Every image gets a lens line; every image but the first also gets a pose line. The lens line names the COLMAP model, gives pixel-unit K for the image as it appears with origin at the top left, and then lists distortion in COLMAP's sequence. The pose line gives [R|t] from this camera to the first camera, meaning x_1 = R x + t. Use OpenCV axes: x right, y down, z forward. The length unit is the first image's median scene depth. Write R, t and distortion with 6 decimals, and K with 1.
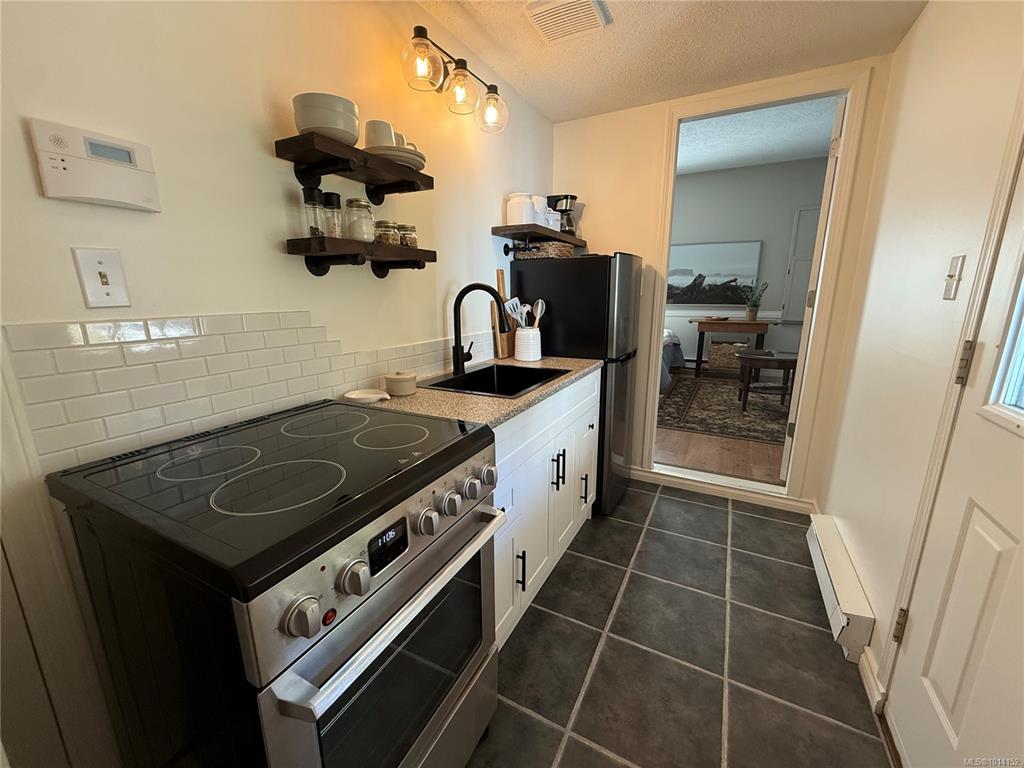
lens RADIAL K [[407.3, 0, 509.8], [0, 407.3, 384.2], [0, 0, 1]] dist [-0.001665, 0.000228]
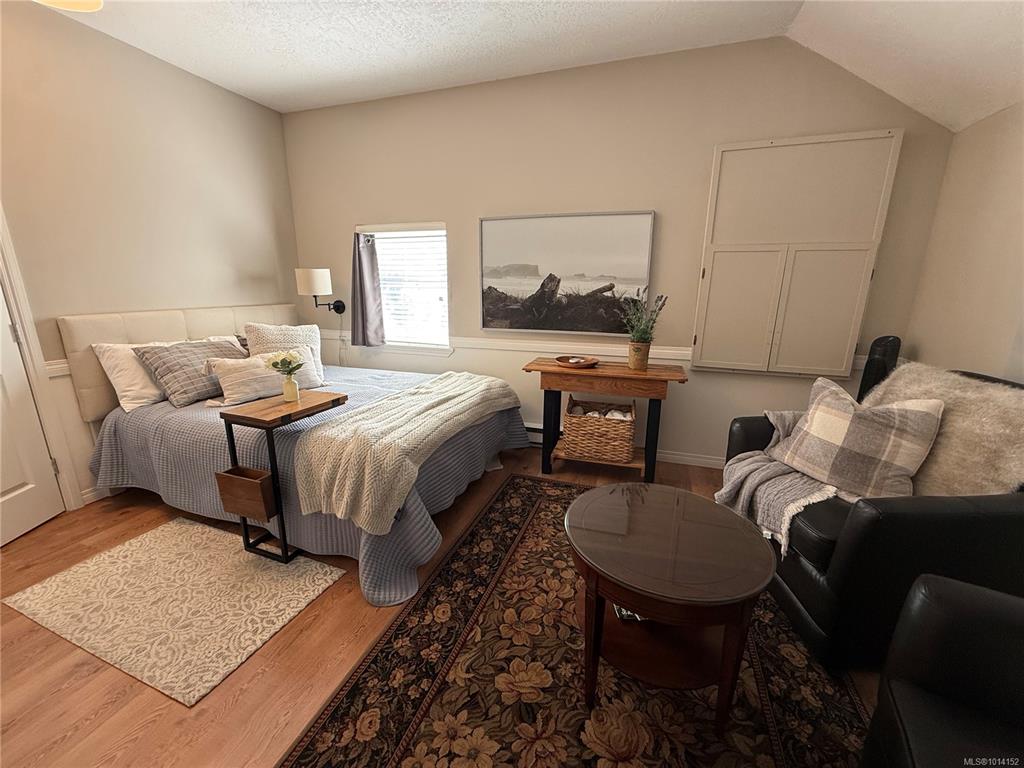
lens RADIAL K [[407.3, 0, 506.9], [0, 407.3, 386.4], [0, 0, 1]] dist [-0.001665, 0.000228]
pose [[0.987226, -0.029909, 0.156493, 0.335353], [0.026841, 0.999405, 0.021684, -0.142644], [-0.157048, -0.017206, 0.987441, 0.498241]]
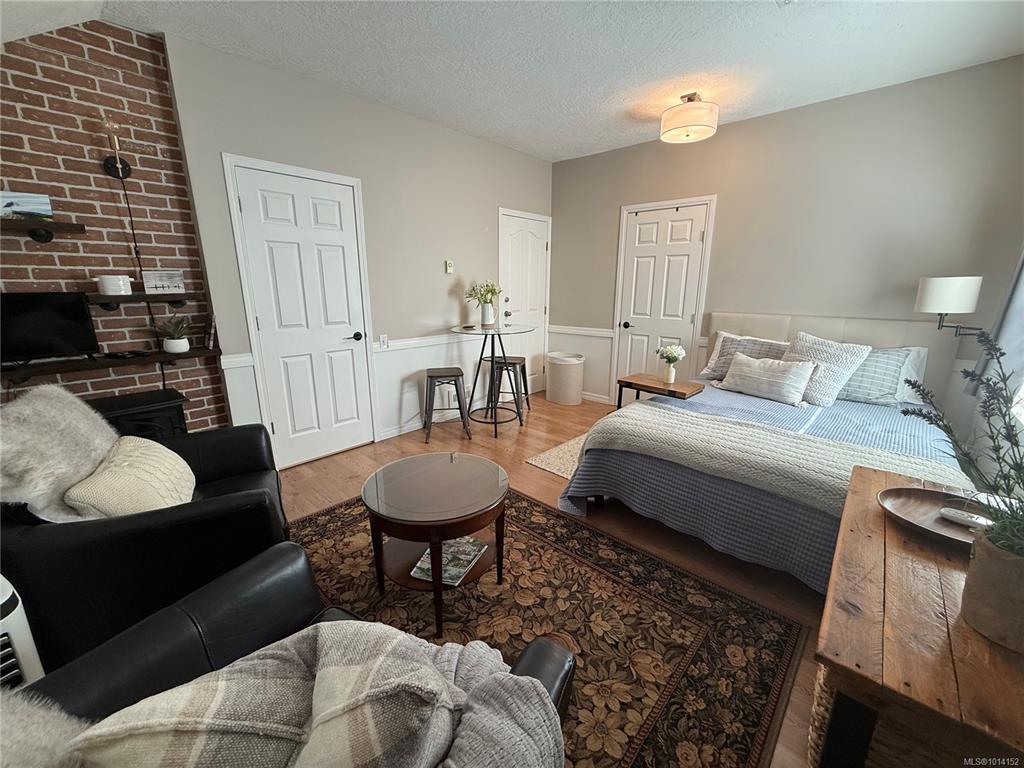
lens RADIAL K [[407.3, 0, 511.0], [0, 407.3, 382.6], [0, 0, 1]] dist [-0.001665, 0.000228]
pose [[-0.248994, 0.232425, -0.940202, 0.718467], [-0.216799, 0.932766, 0.288002, -0.229635], [0.943928, 0.275546, -0.181863, 0.809783]]
